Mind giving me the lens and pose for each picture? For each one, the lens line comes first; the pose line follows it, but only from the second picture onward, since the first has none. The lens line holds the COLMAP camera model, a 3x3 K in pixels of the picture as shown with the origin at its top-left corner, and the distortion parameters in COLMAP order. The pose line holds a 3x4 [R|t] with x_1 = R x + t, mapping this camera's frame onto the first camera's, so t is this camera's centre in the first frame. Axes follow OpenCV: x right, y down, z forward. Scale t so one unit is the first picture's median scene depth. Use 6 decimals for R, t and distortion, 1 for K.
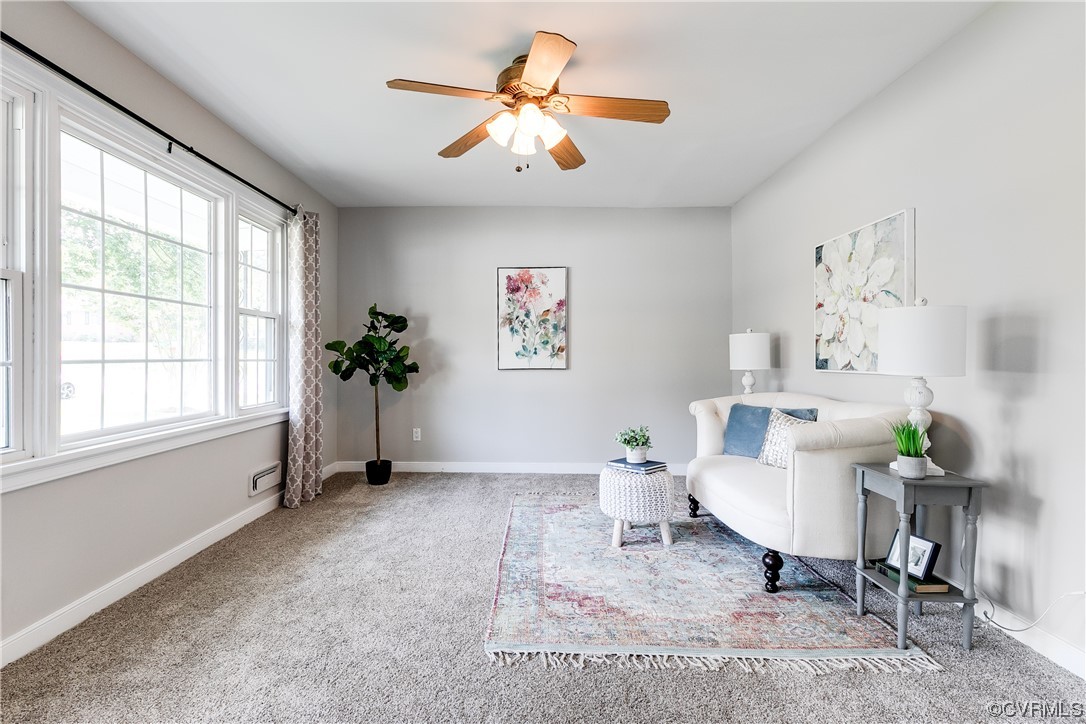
lens RADIAL K [[496.3, 0, 546.3], [0, 496.3, 367.0], [0, 0, 1]] dist [0.003433, -0.000796]
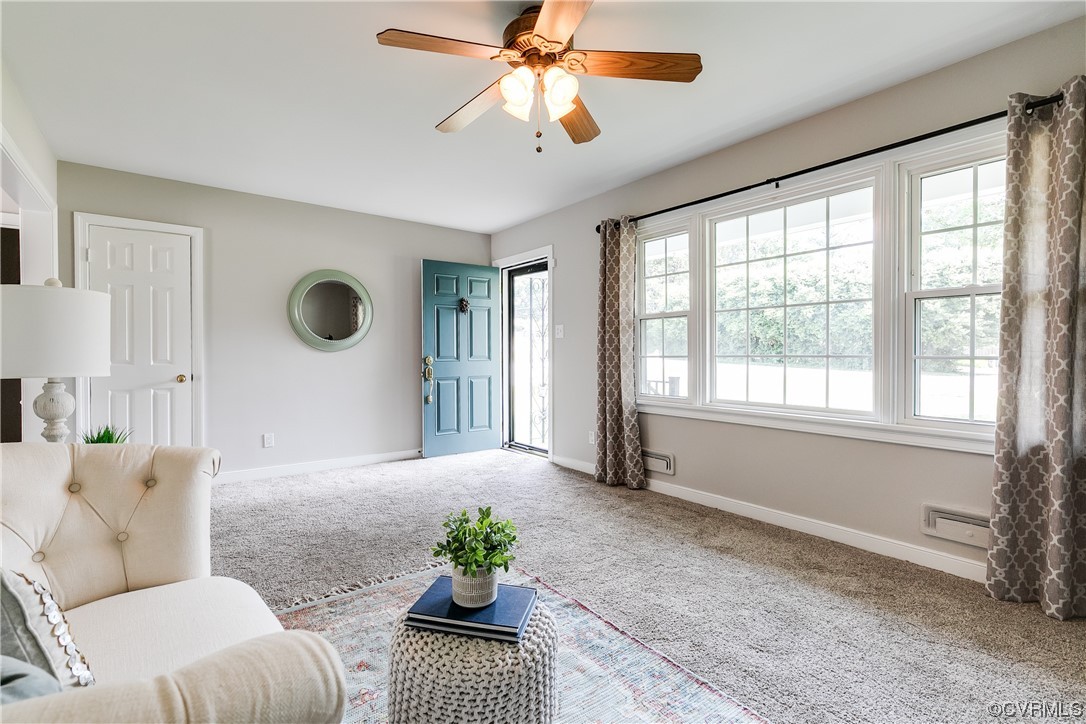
lens RADIAL K [[496.3, 0, 546.3], [0, 496.3, 367.0], [0, 0, 1]] dist [0.003433, -0.000796]
pose [[-0.809880, 0.011498, -0.586482, 0.343276], [-0.004993, 0.999637, 0.026493, -0.021000], [0.586574, 0.024384, -0.809529, 1.249741]]
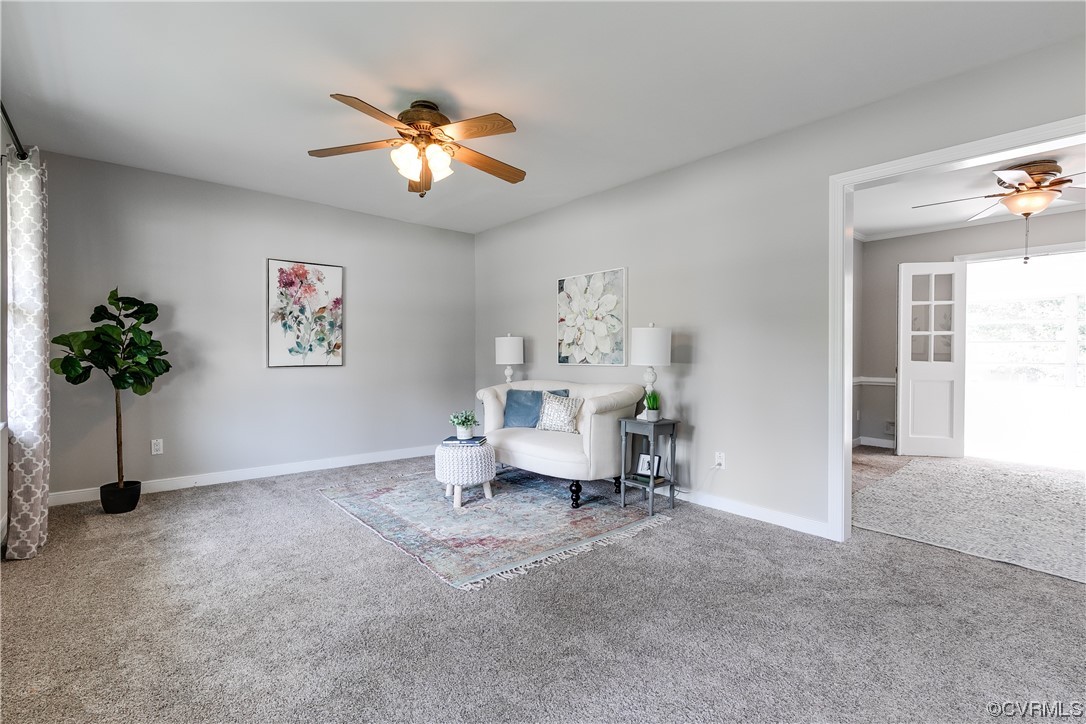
lens RADIAL K [[472.7, 0, 546.3], [0, 472.7, 366.2], [0, 0, 1]] dist [0.001424, -0.000384]
pose [[0.757114, -0.012958, 0.653154, -0.397641], [0.008858, 0.999915, 0.009569, -0.000280], [-0.653222, -0.001459, 0.757165, -0.032367]]
